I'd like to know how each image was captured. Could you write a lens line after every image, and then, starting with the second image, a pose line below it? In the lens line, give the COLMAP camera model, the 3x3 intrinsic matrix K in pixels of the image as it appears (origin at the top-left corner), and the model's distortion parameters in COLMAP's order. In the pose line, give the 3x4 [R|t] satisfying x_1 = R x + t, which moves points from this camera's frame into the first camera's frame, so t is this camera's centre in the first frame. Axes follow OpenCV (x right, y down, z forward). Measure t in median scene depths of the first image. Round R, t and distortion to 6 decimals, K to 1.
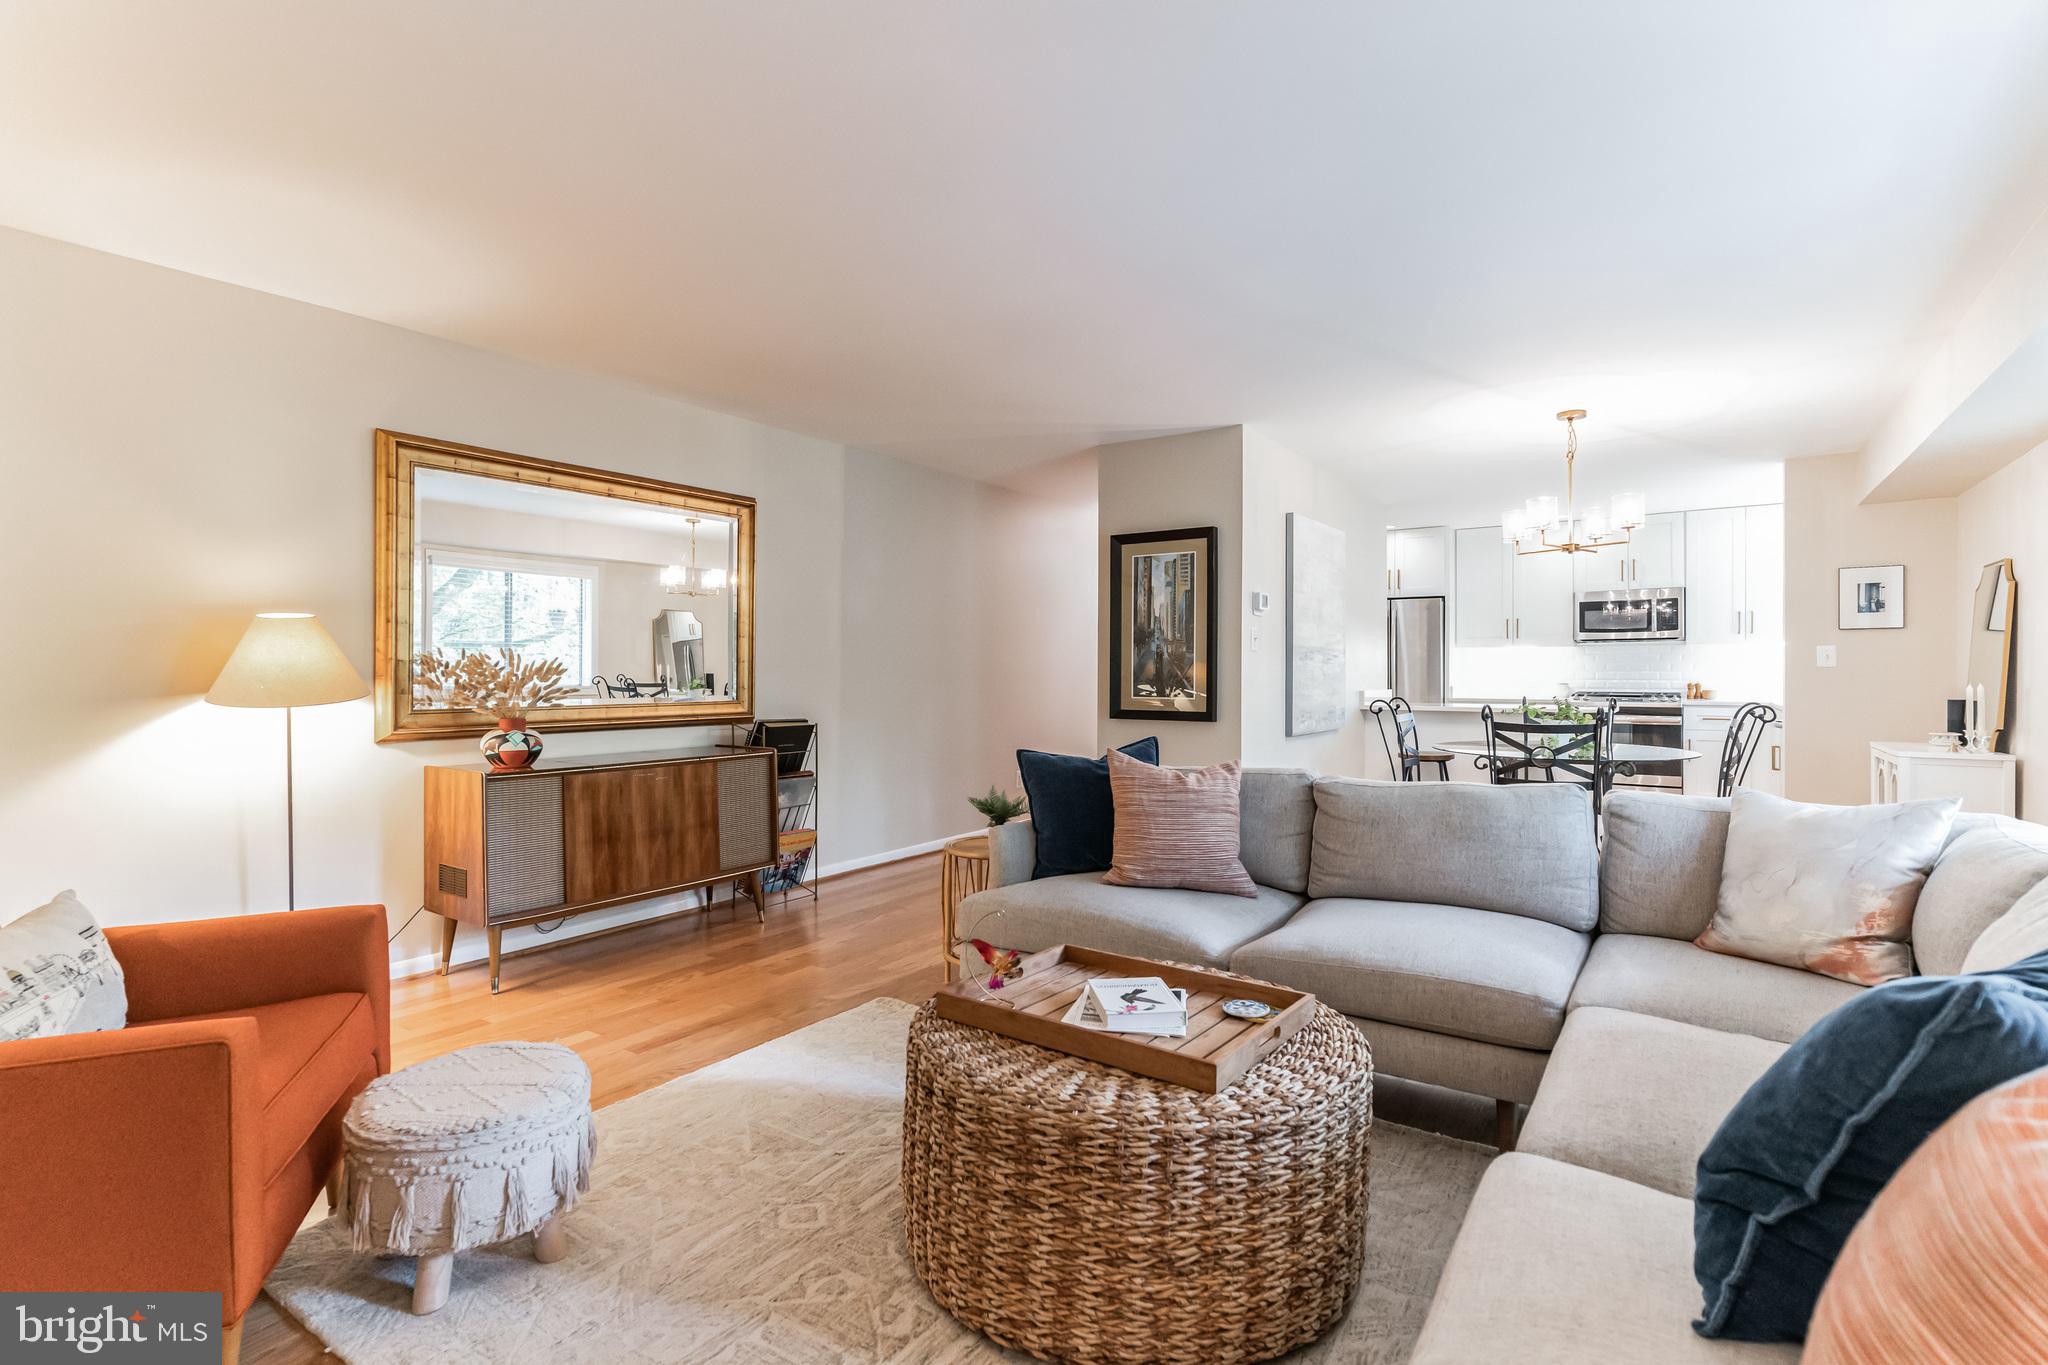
lens RADIAL K [[987.2, 0, 1022.8], [0, 987.2, 686.5], [0, 0, 1]] dist [0.003104, -0.000931]
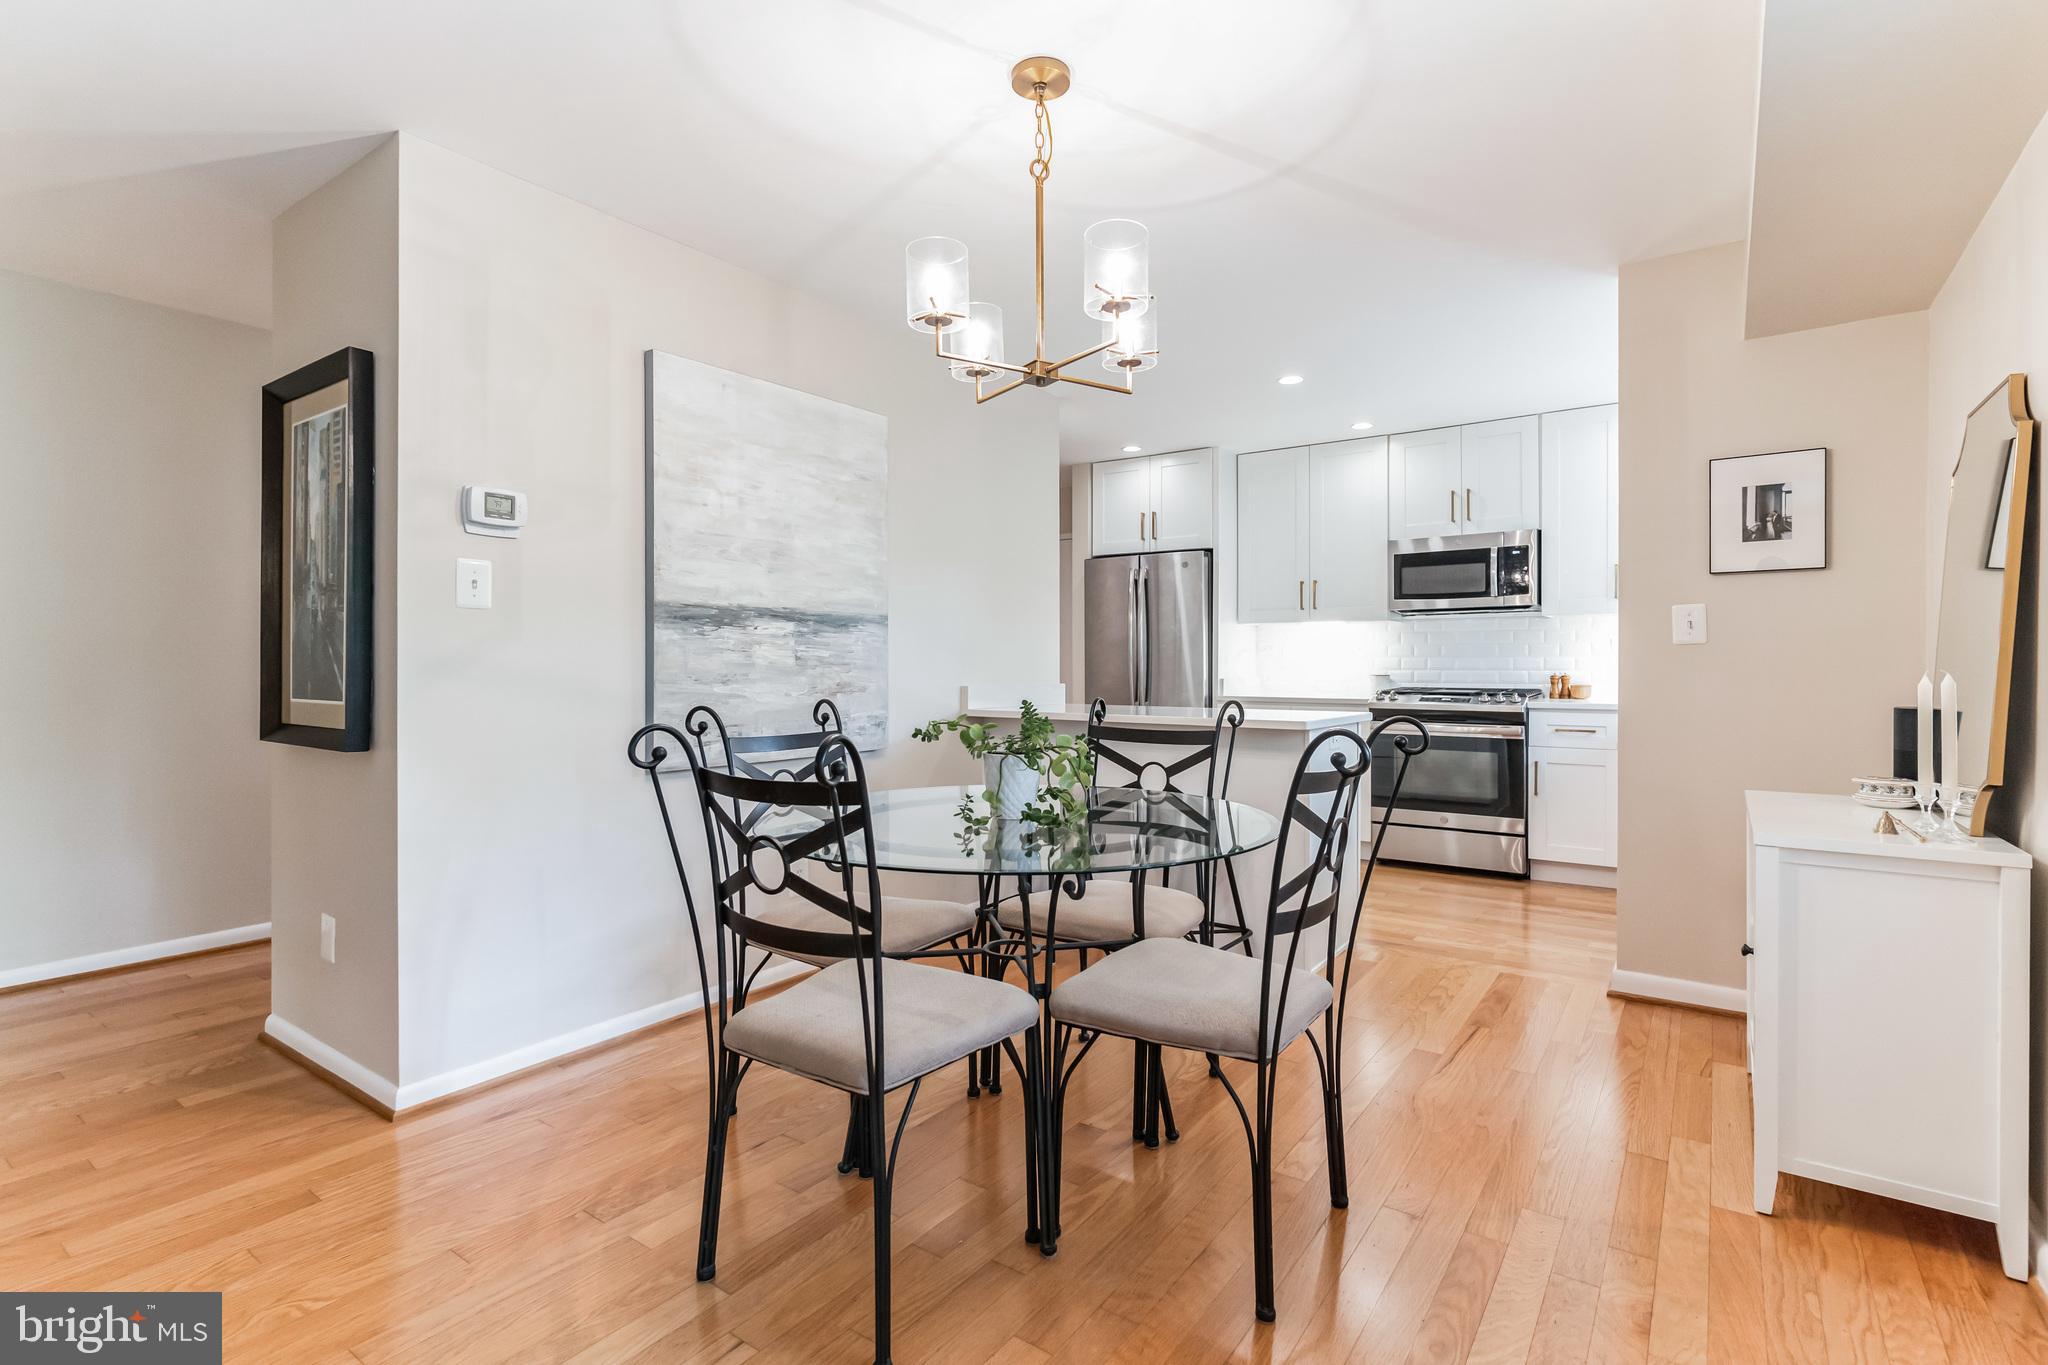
lens RADIAL K [[987.2, 0, 1024.0], [0, 987.2, 669.3], [0, 0, 1]] dist [0.003104, -0.000931]
pose [[0.999694, 0.002658, -0.024584, 0.461582], [-0.002905, 0.999946, -0.010000, 0.000824], [0.024556, 0.010068, 0.999648, 0.449341]]
